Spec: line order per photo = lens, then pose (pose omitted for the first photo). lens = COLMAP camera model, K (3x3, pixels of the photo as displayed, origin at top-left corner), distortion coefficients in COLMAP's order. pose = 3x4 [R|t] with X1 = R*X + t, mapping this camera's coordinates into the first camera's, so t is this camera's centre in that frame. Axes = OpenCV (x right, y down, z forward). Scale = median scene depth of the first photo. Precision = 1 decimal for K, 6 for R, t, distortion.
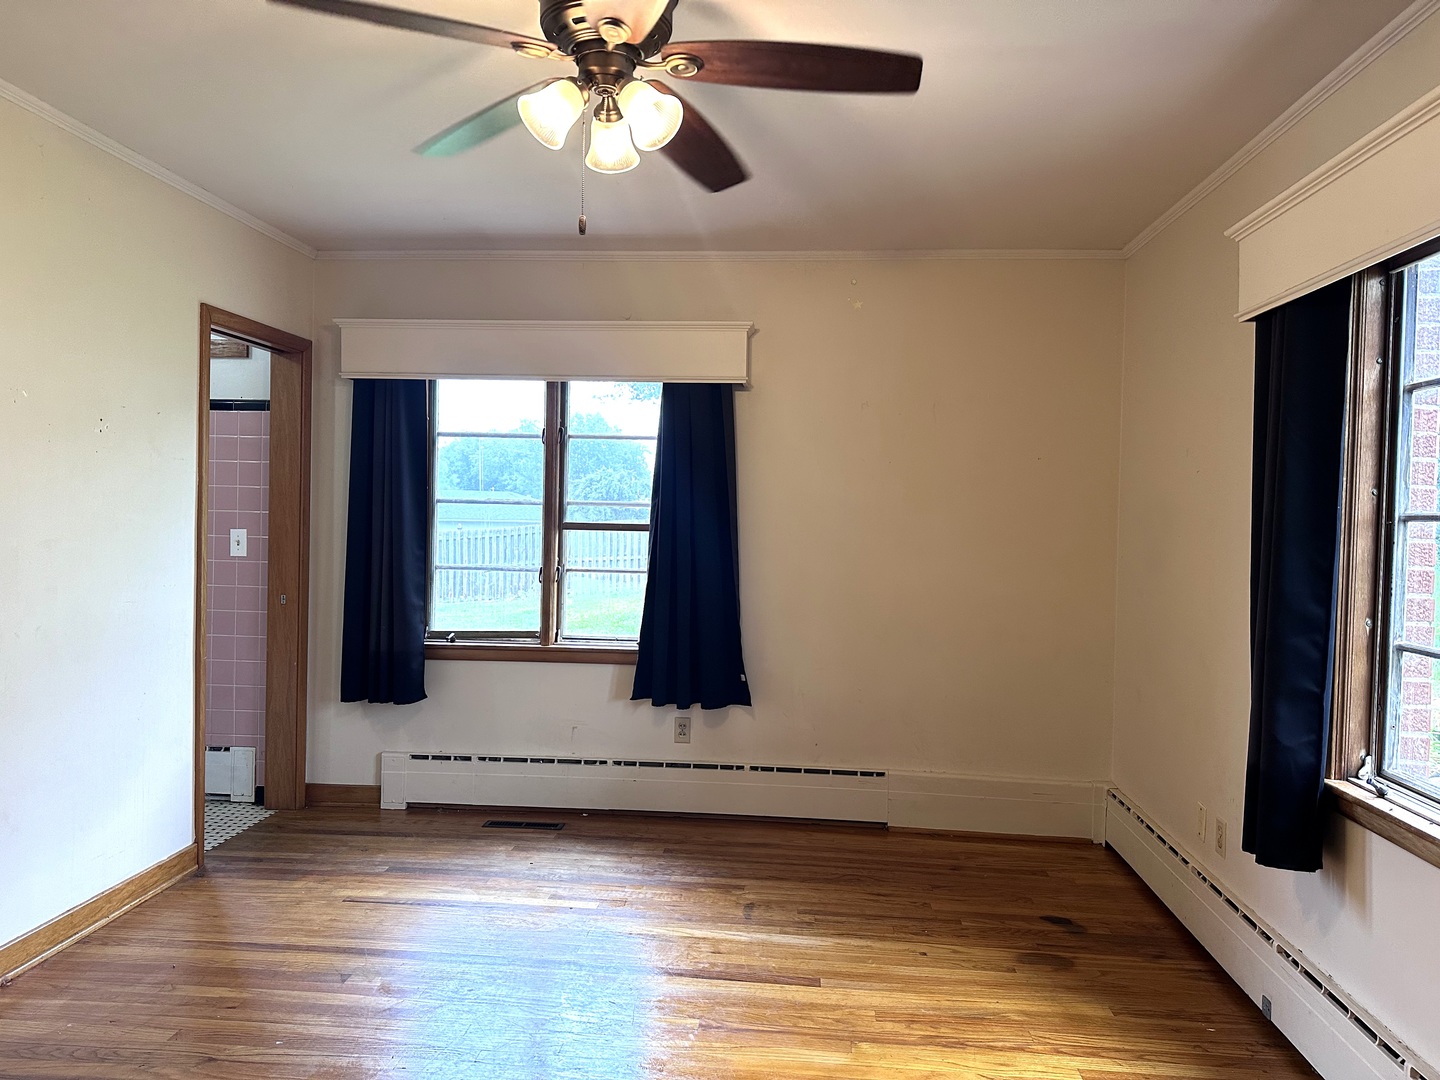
lens RADIAL K [[1015.8, 0, 712.4], [0, 1015.8, 529.1], [0, 0, 1]] dist [0.055392, -0.070730]
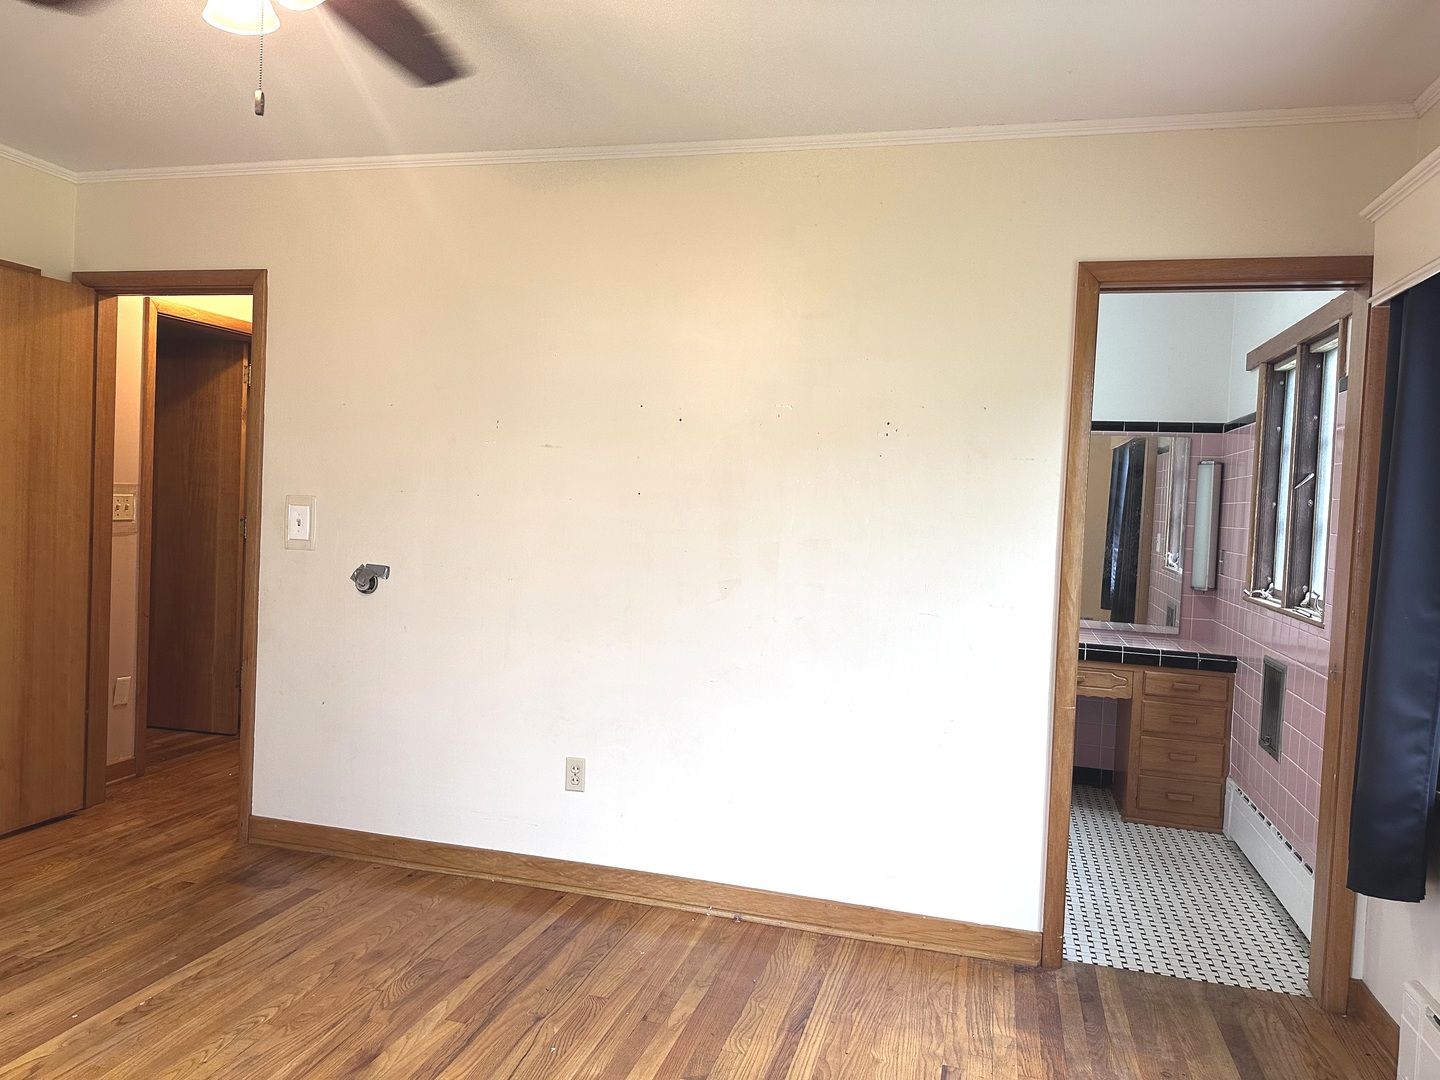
lens RADIAL K [[1015.8, 0, 717.2], [0, 1015.8, 535.7], [0, 0, 1]] dist [0.055392, -0.070730]
pose [[-0.177047, 0.005096, -0.984189, 0.306095], [-0.063121, 0.997869, 0.016522, -0.003203], [0.982176, 0.065048, -0.176348, 0.798386]]
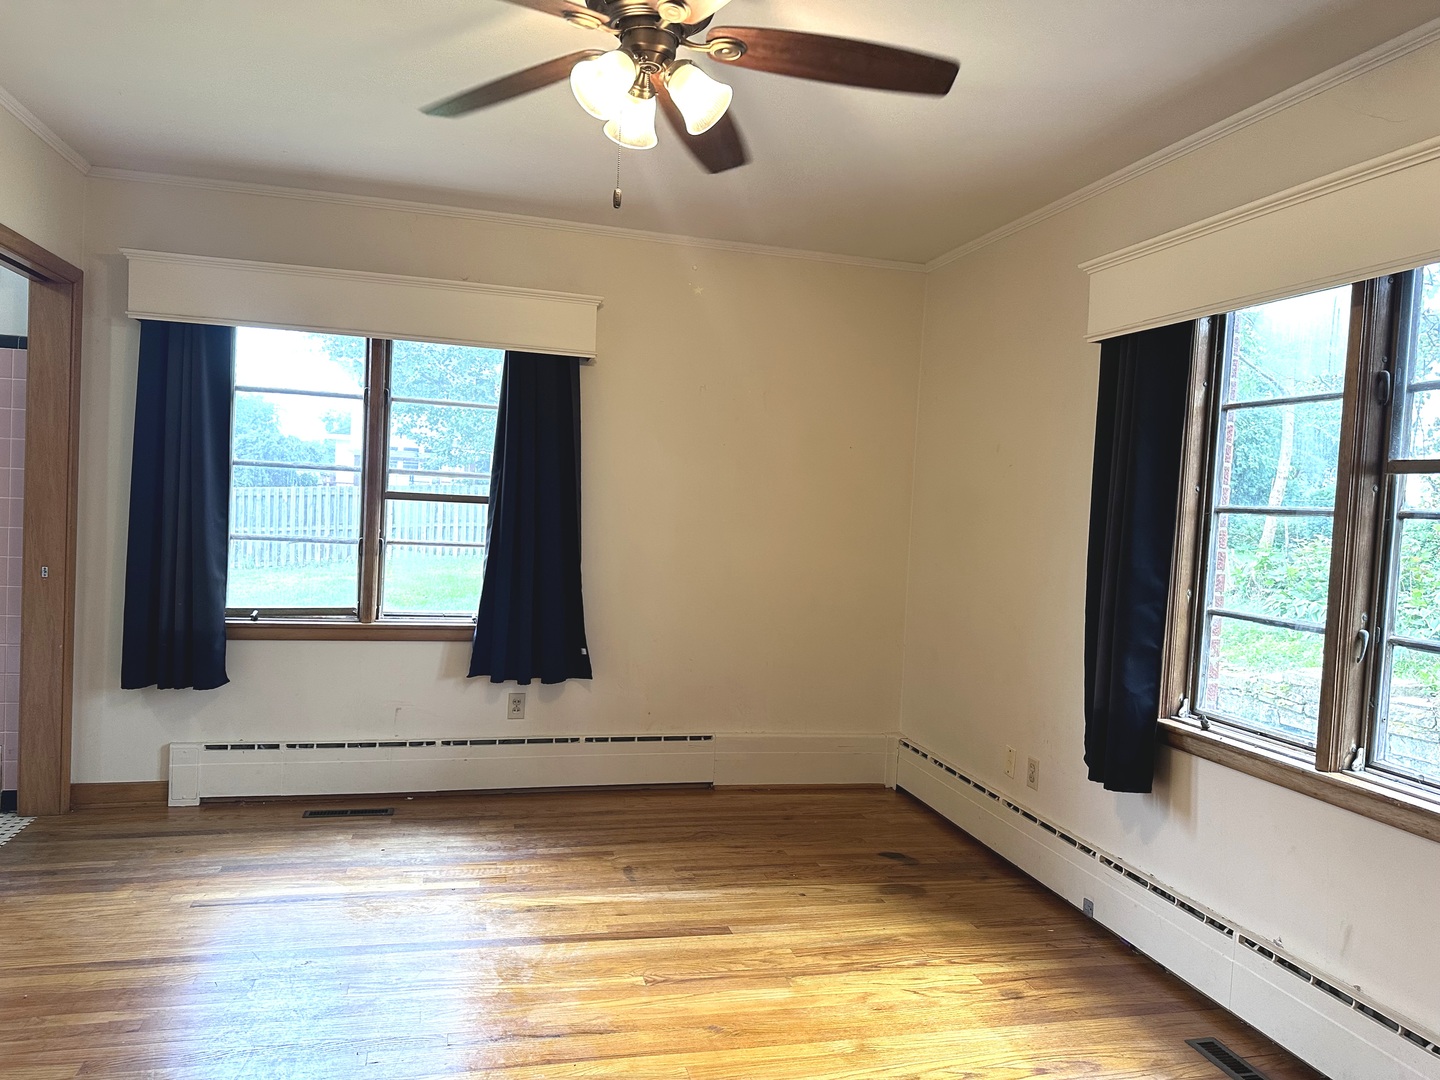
lens RADIAL K [[1015.8, 0, 713.6], [0, 1015.8, 539.8], [0, 0, 1]] dist [0.055392, -0.070730]
pose [[0.942889, 0.012706, 0.332864, -0.195061], [-0.024733, 0.999184, 0.031919, 0.000290], [-0.332186, -0.038329, 0.942435, 0.008938]]
